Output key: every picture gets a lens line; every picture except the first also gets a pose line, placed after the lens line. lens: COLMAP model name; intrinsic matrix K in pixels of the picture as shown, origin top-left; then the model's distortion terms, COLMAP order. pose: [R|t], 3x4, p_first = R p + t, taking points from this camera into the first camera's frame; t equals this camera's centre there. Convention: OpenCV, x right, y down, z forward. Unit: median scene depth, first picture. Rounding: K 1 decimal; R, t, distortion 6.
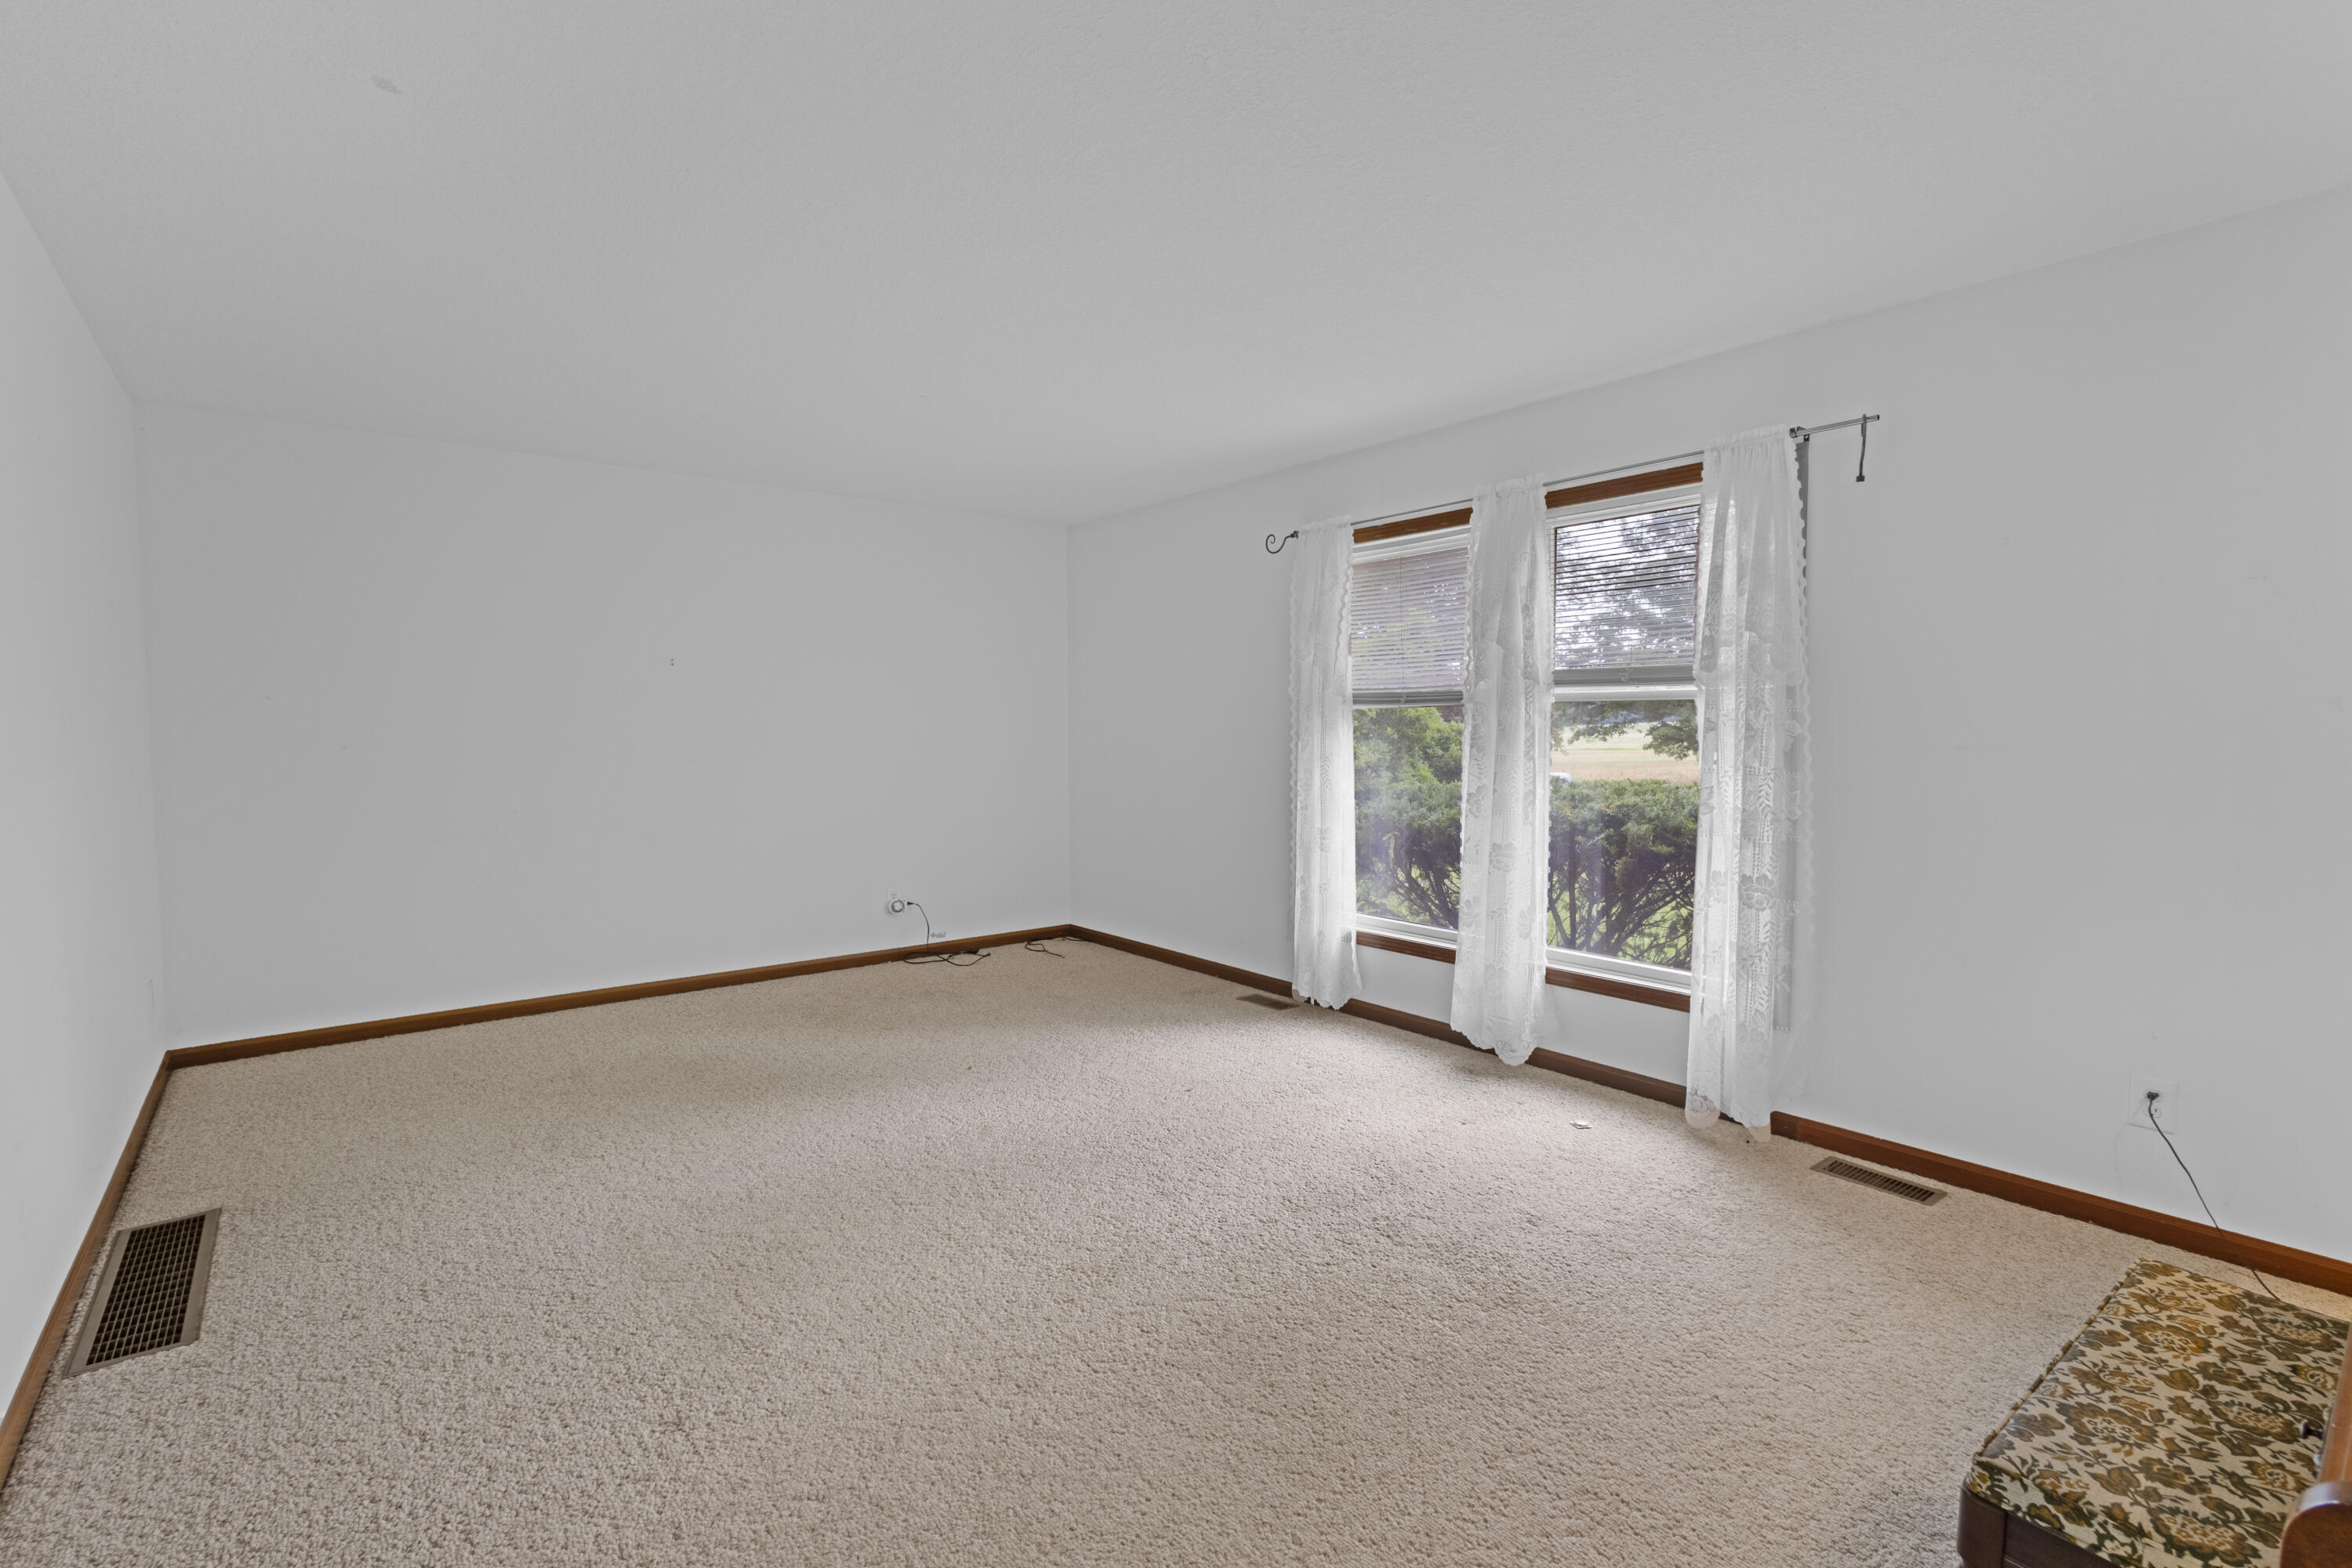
lens RADIAL K [[1079.9, 0, 1176.0], [0, 1079.9, 784.0], [0, 0, 1]] dist [0.003814, 0.000020]
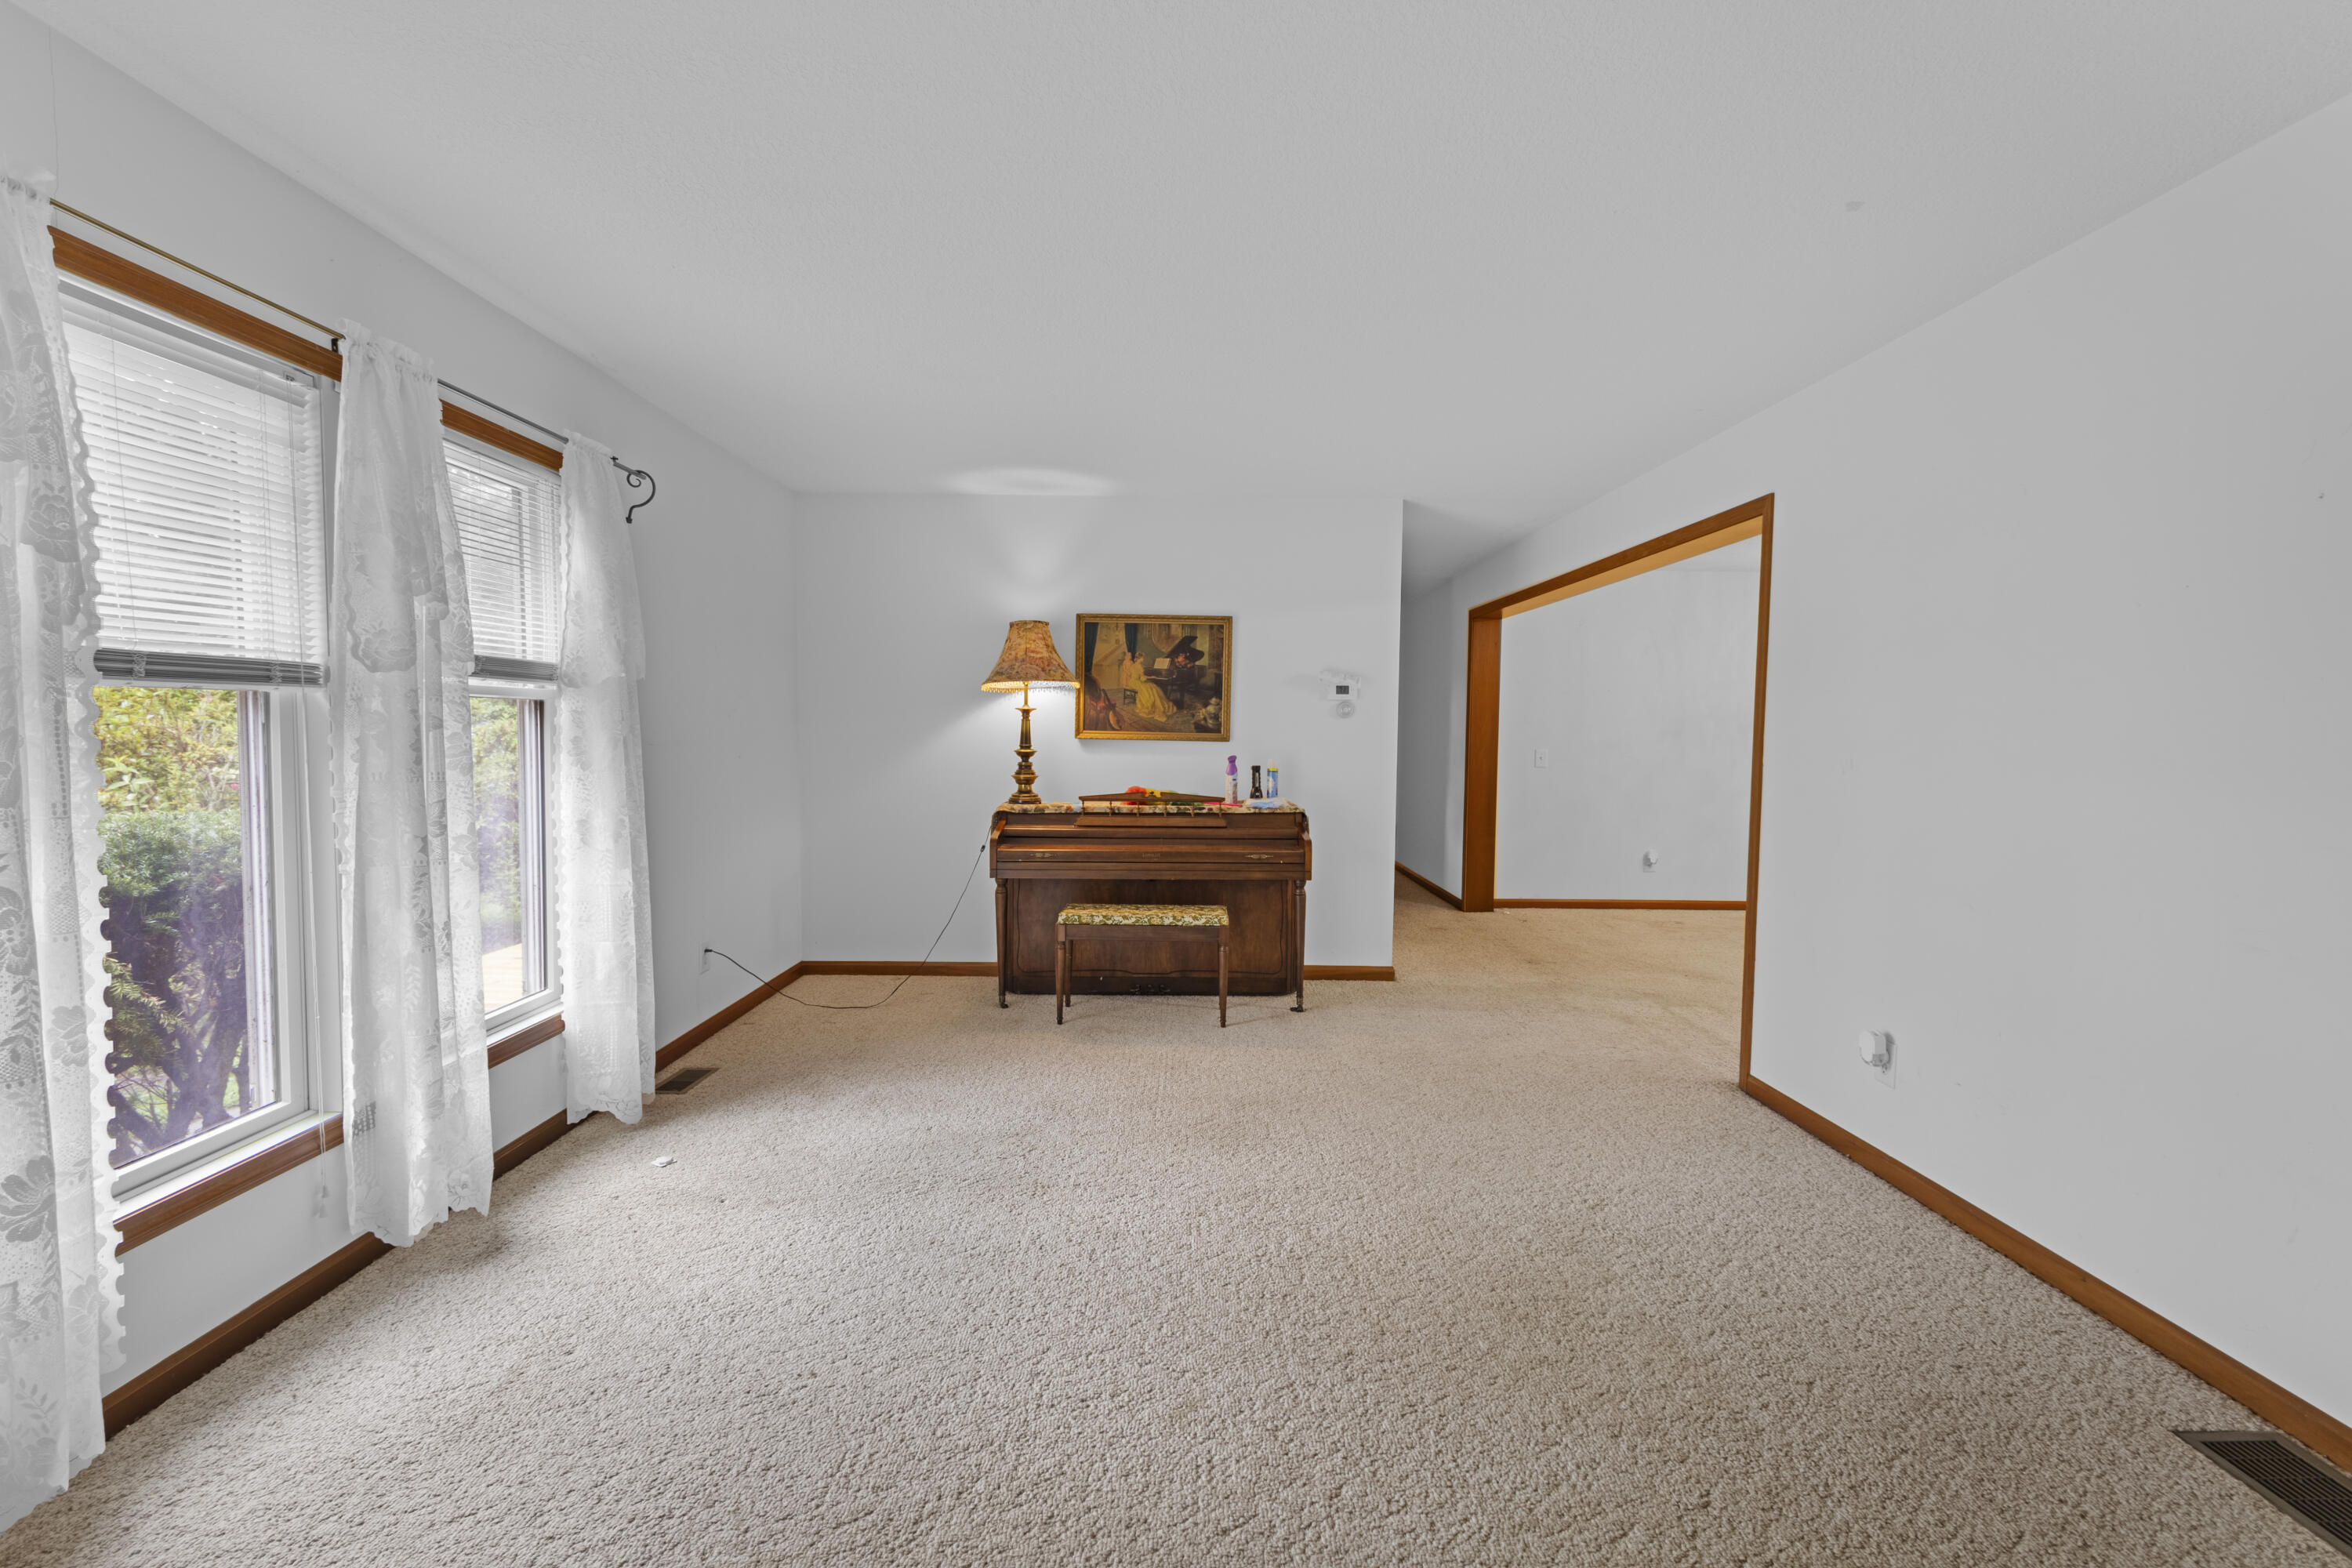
lens RADIAL K [[1079.9, 0, 1176.0], [0, 1079.9, 784.0], [0, 0, 1]] dist [0.003814, 0.000020]
pose [[-0.784676, -0.057988, 0.617188, -0.647701], [-0.007215, 0.996402, 0.084444, -0.112612], [-0.619864, 0.061808, -0.782271, 1.719936]]
